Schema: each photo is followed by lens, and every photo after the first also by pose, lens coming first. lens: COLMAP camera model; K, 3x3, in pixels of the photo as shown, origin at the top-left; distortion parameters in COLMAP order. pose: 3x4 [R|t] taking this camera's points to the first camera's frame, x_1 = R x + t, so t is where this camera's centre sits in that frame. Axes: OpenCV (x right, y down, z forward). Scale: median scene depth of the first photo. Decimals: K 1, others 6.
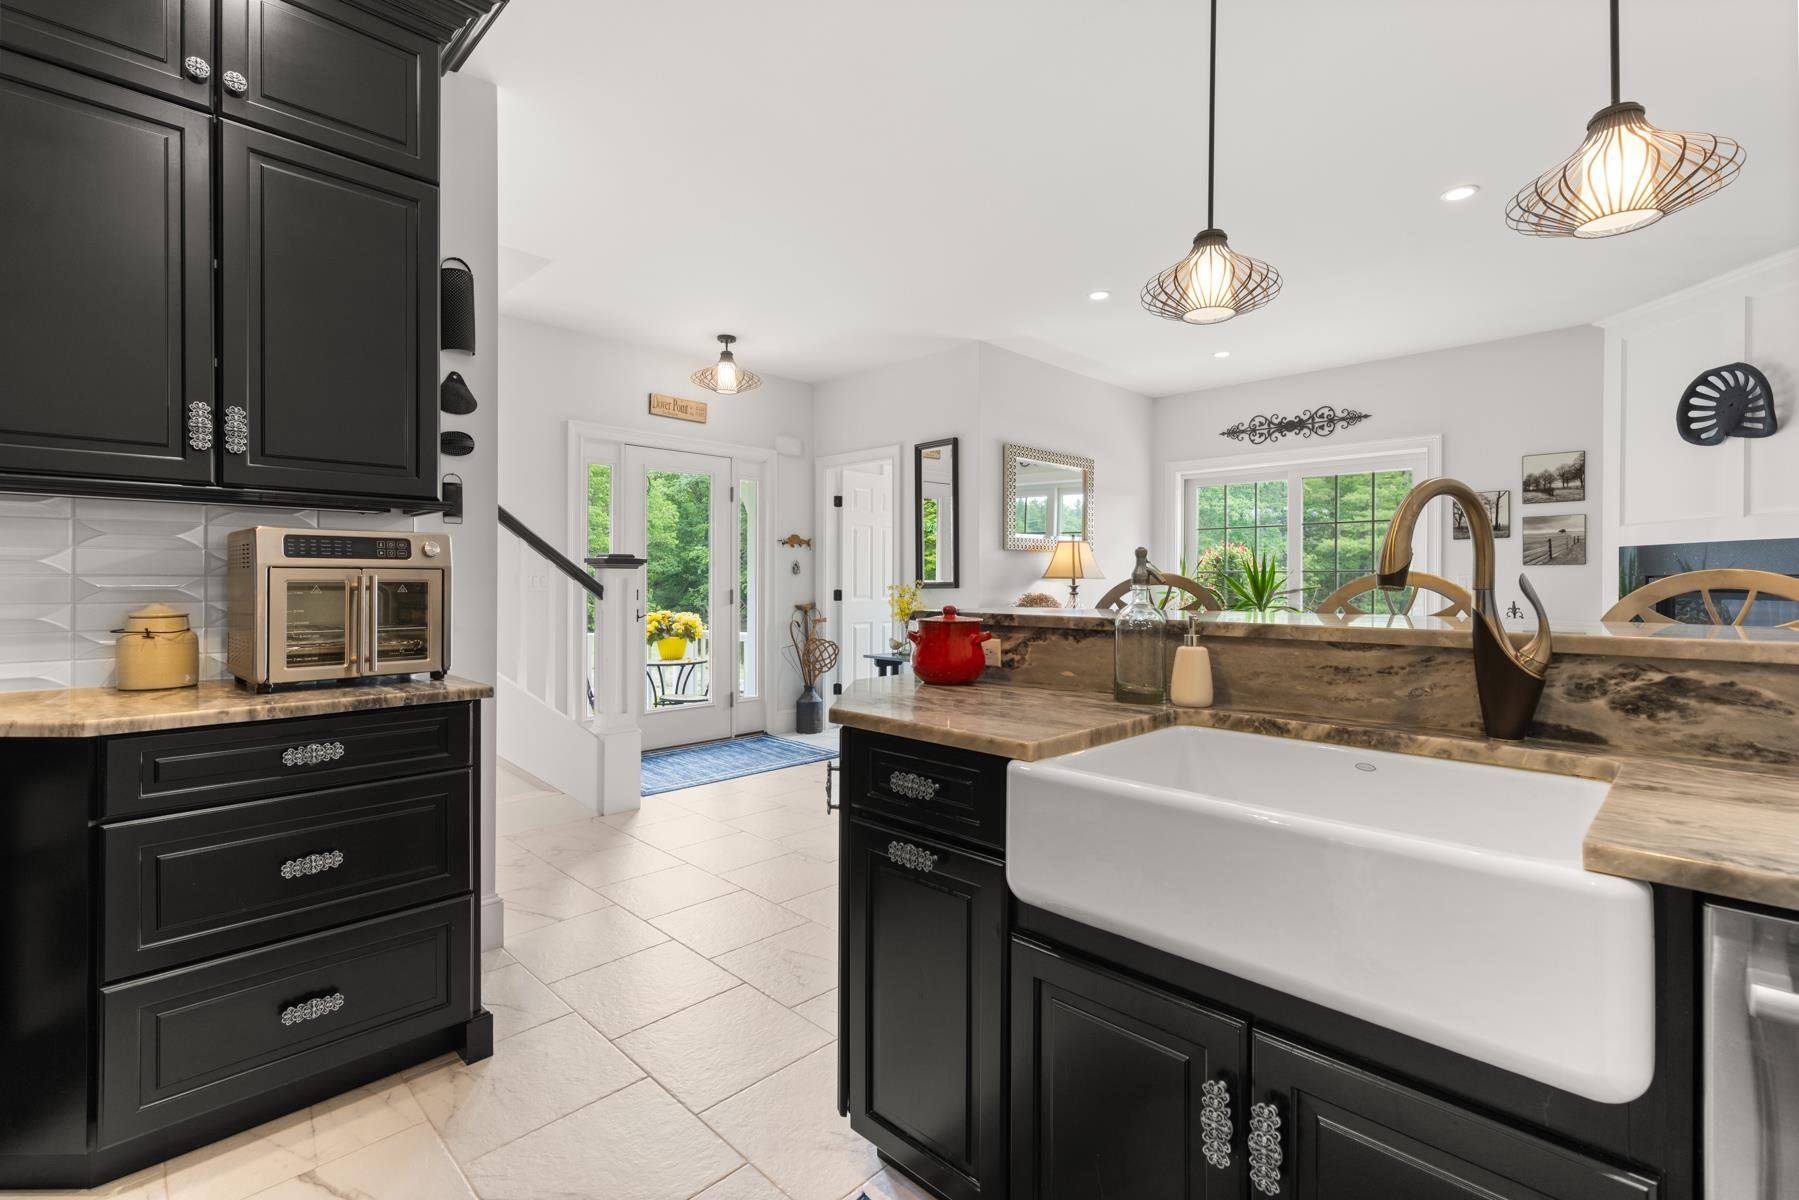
lens RADIAL K [[816.0, 0, 906.2], [0, 816.0, 589.0], [0, 0, 1]] dist [0.002557, 0.000174]
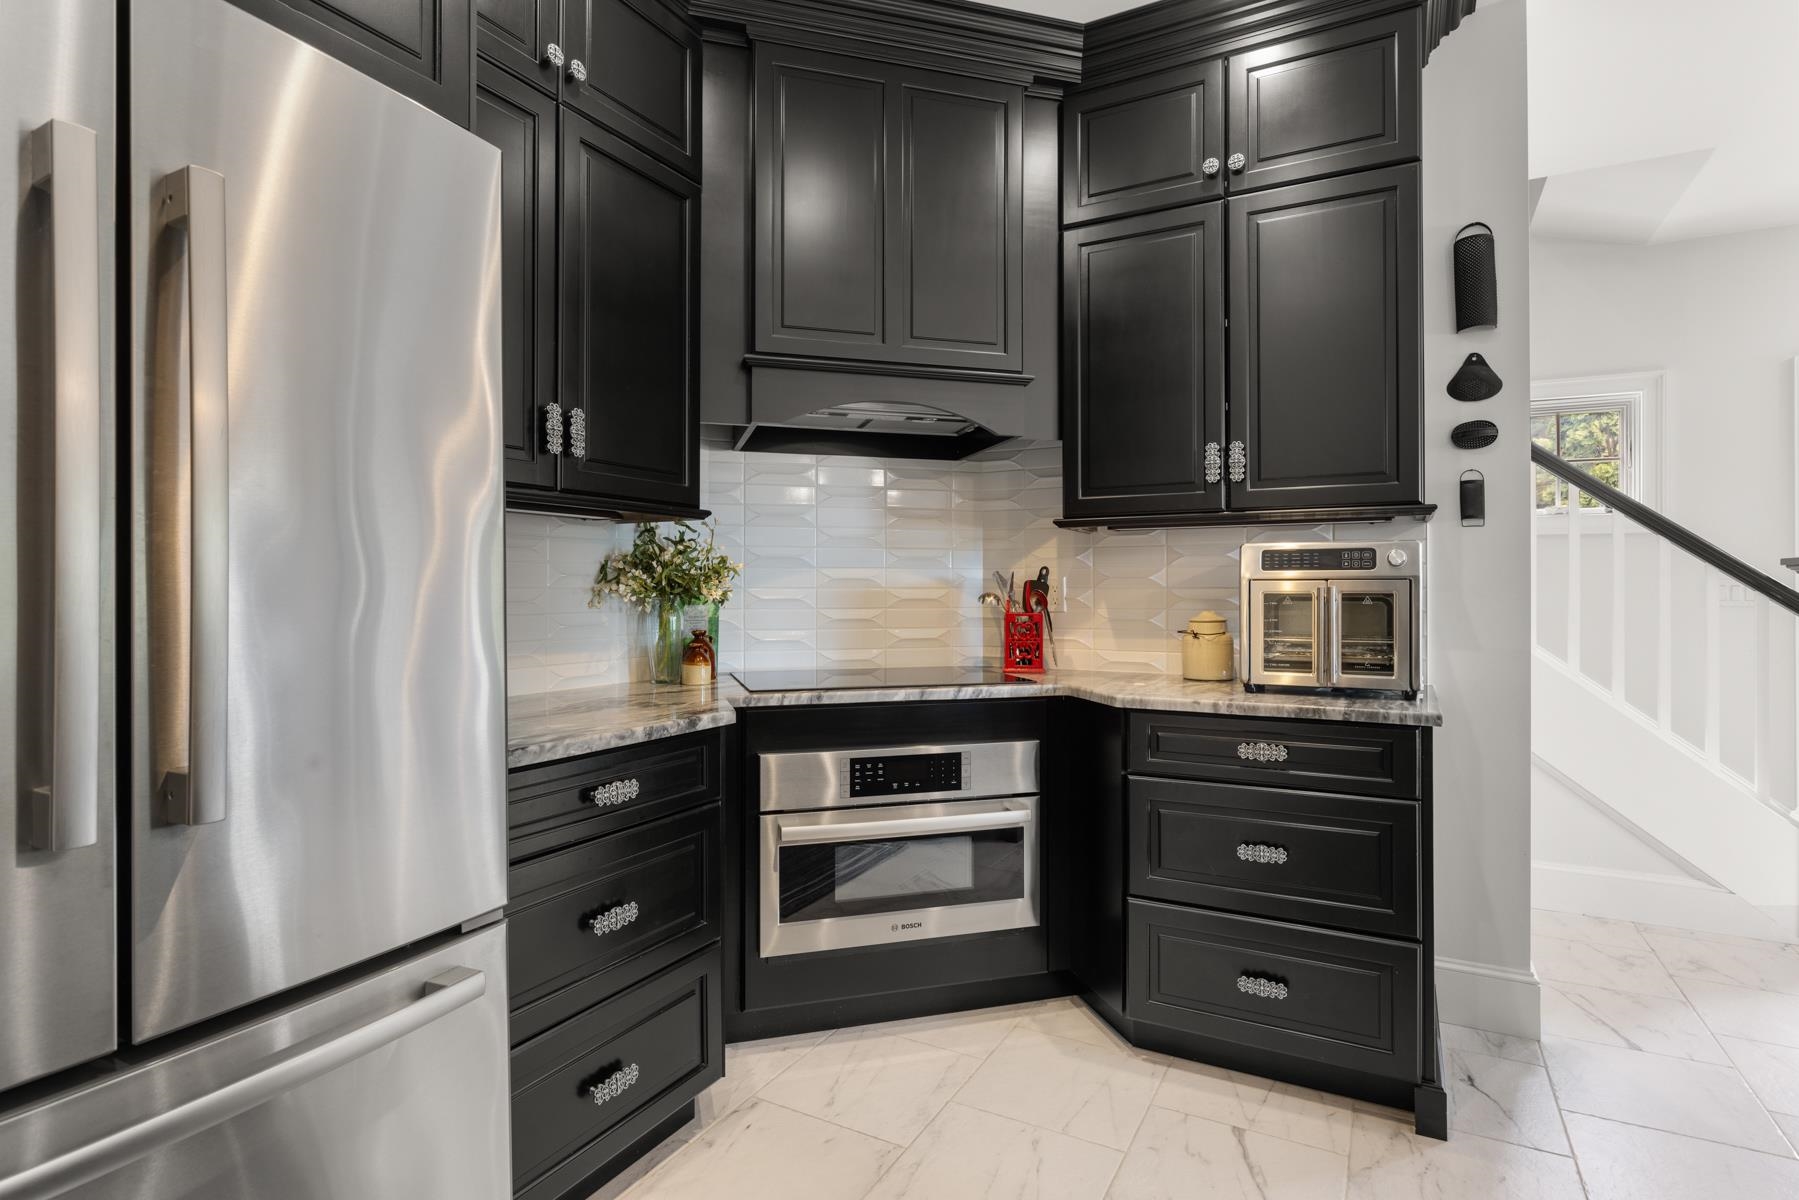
lens RADIAL K [[895.9, 0, 906.3], [0, 895.9, 590.4], [0, 0, 1]] dist [-0.012037, 0.000100]
pose [[0.271951, -0.001799, -0.962310, 0.267183], [-0.008704, 0.999953, -0.004329, -0.002758], [0.962272, 0.009553, 0.271922, 0.208222]]
